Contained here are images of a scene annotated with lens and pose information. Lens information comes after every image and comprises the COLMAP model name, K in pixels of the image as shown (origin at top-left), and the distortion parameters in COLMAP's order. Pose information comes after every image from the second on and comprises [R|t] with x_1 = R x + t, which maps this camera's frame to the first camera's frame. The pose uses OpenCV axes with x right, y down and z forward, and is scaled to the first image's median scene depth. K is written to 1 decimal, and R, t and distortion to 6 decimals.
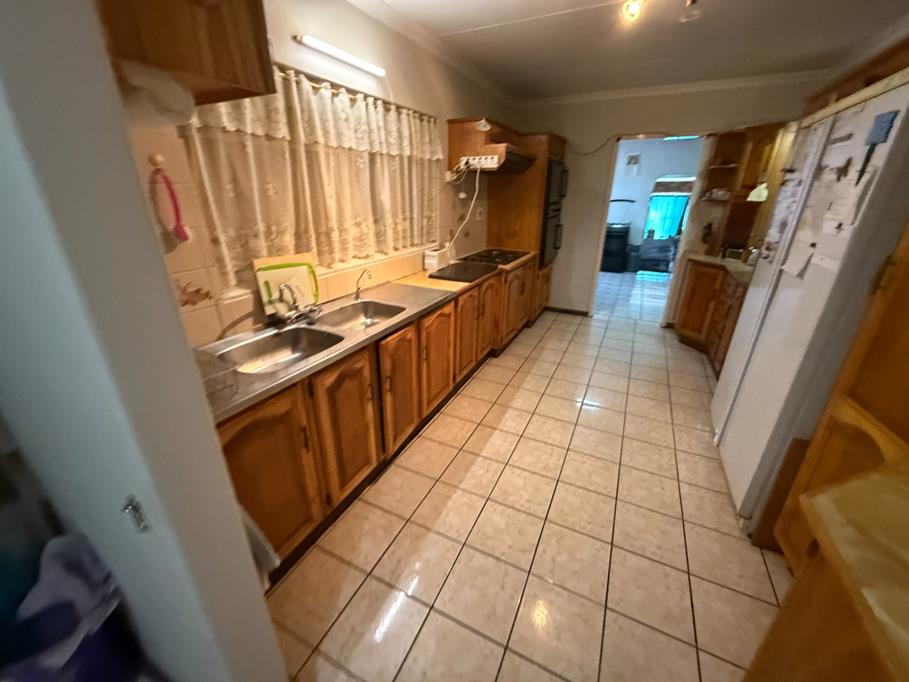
lens RADIAL K [[363.4, 0, 452.2], [0, 363.4, 340.5], [0, 0, 1]] dist [-0.000605, -0.000391]
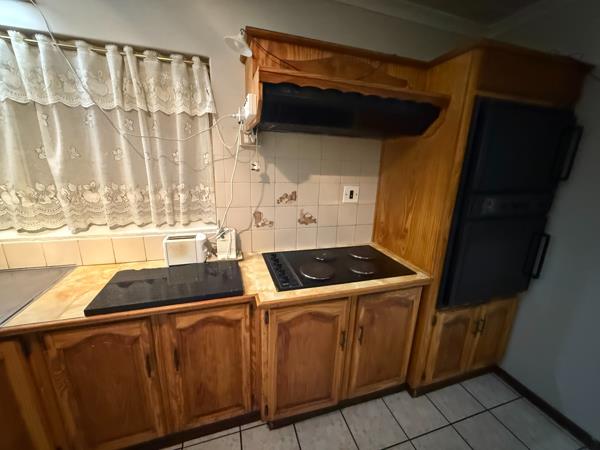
lens RADIAL K [[247.7, 0, 300.0], [0, 247.7, 225.0], [0, 0, 1]] dist [0.000582, -0.000058]
pose [[0.686598, 0.200186, -0.698934, 0.352595], [-0.303462, 0.952508, -0.025292, -0.258891], [0.660677, 0.229466, 0.714739, 0.634651]]
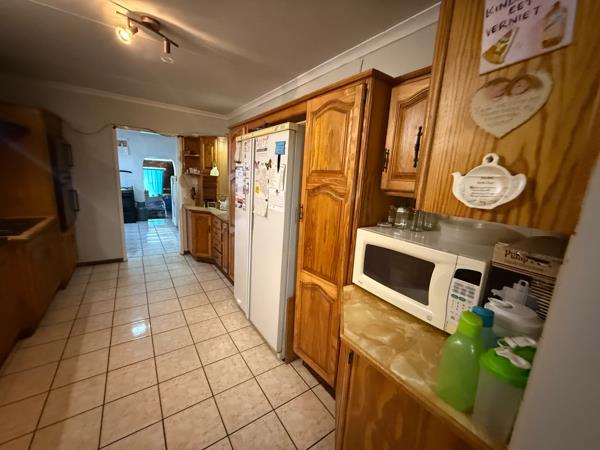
lens RADIAL K [[239.9, 0, 298.5], [0, 239.9, 224.7], [0, 0, 1]] dist [-0.000605, -0.000391]
pose [[0.484499, -0.147109, 0.862334, -0.024119], [0.275111, 0.961366, 0.009433, -0.038556], [-0.830406, 0.232667, 0.506253, 0.088130]]
